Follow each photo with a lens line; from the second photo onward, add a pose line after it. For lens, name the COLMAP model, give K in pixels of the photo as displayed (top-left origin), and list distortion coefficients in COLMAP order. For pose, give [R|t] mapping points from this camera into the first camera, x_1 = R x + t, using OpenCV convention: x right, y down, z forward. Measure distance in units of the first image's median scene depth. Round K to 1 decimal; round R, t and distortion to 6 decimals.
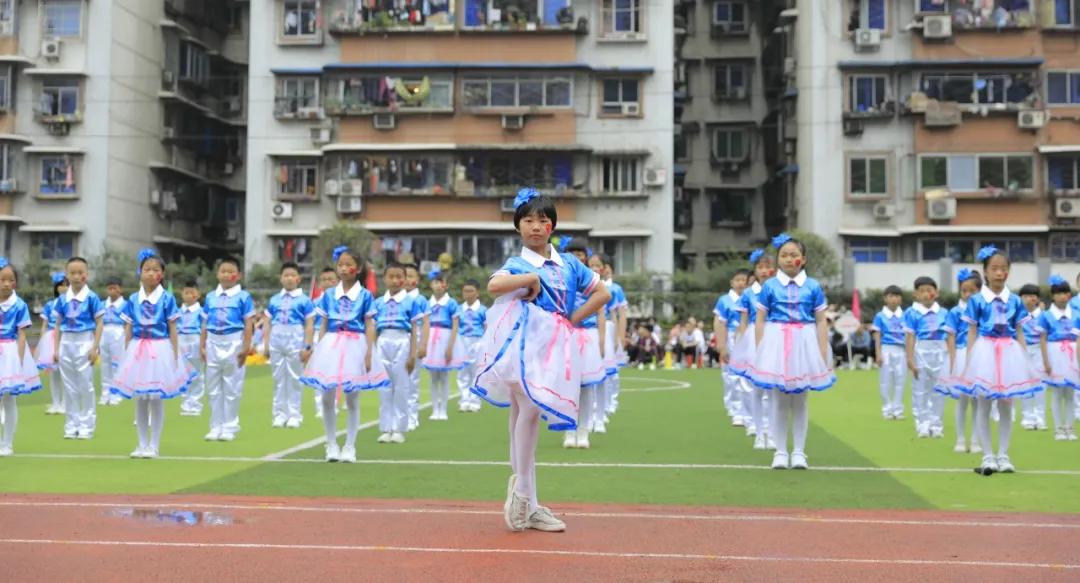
lens RADIAL K [[1442.6, 0, 539.1], [0, 1442.6, 221.5], [0, 0, 1]] dist [0.017125, 0.000000]
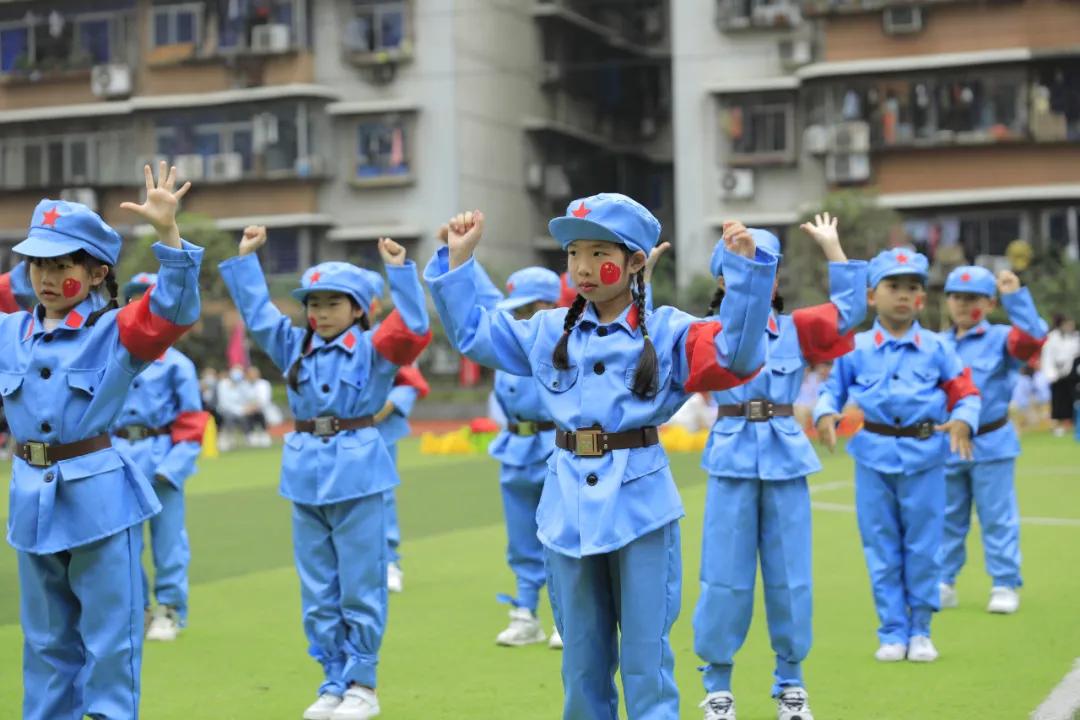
lens RADIAL K [[2043.7, 0, 548.8], [0, 2043.7, 357.6], [0, 0, 1]] dist [-0.001491, 0.000000]
pose [[0.963514, -0.032045, -0.265733, -0.029934], [0.050438, 0.996758, 0.062682, 0.007331], [0.262863, -0.073798, 0.962007, 0.159778]]
